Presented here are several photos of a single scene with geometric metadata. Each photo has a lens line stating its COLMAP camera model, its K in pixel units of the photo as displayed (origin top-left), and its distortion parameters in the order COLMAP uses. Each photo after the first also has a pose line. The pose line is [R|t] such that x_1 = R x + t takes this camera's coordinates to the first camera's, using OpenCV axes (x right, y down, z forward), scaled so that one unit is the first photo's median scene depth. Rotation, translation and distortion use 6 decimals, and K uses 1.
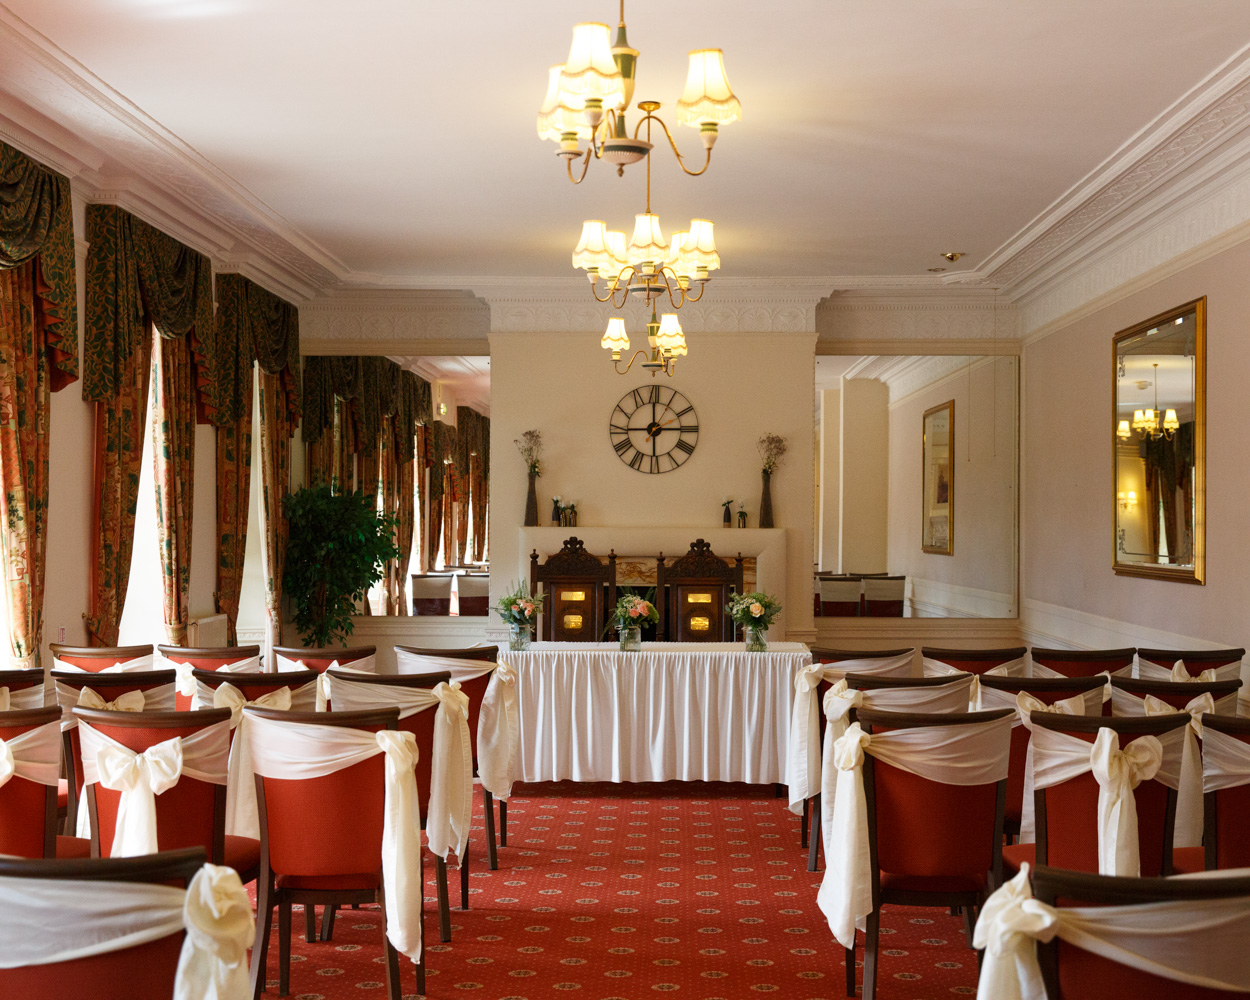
lens RADIAL K [[1570.0, 0, 625.0], [0, 1570.0, 500.0], [0, 0, 1]] dist [0.097299, 0.004653]
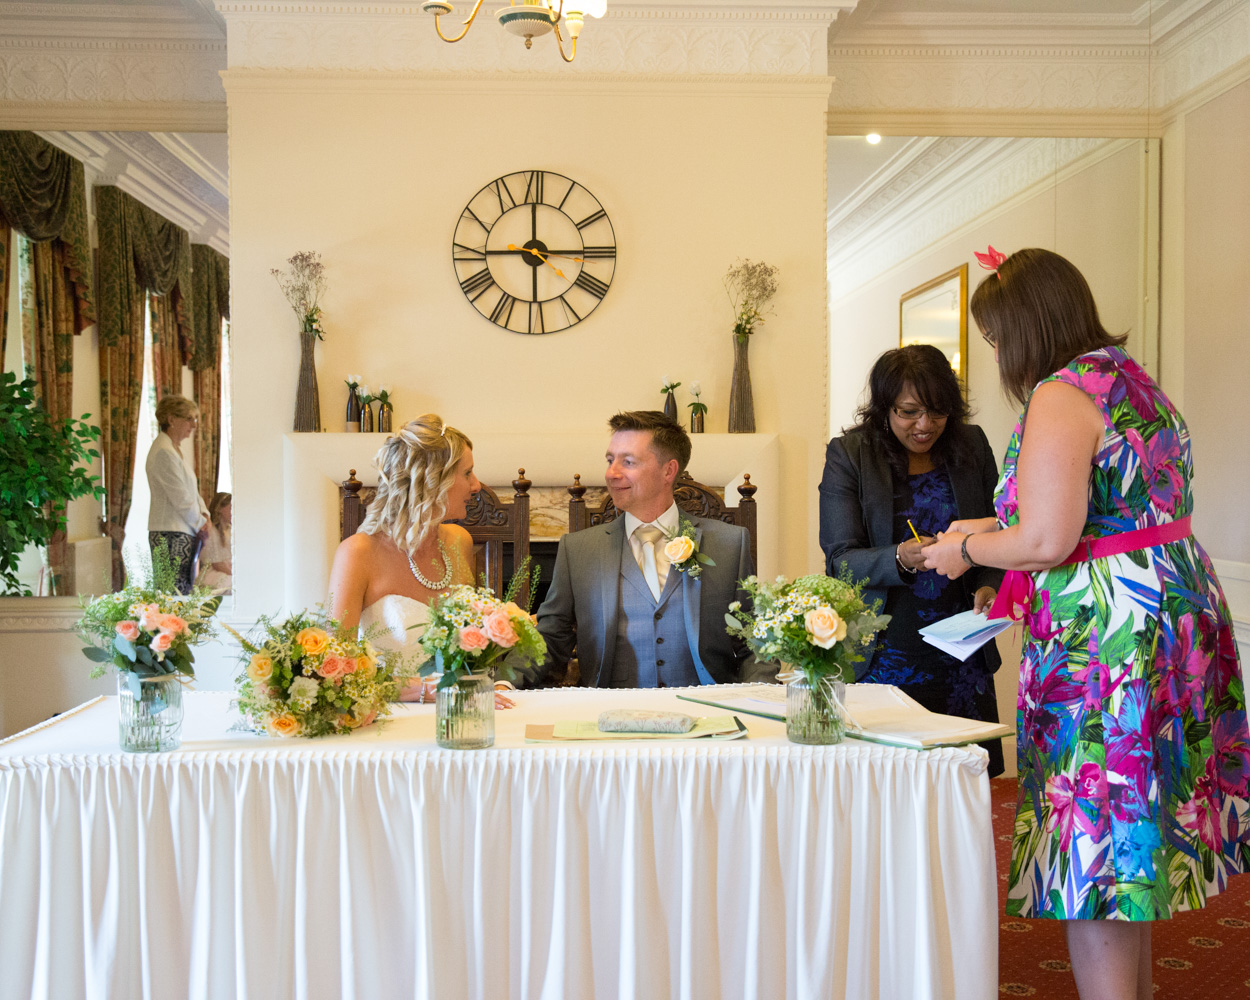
lens RADIAL K [[1295.1, 0, 625.0], [0, 1295.1, 500.0], [0, 0, 1]] dist [0.003883, 0.003732]
pose [[0.996549, -0.007963, 0.082621, 0.012029], [0.004734, 0.999220, 0.039205, 0.023064], [-0.082869, -0.038679, 0.995810, 0.548477]]
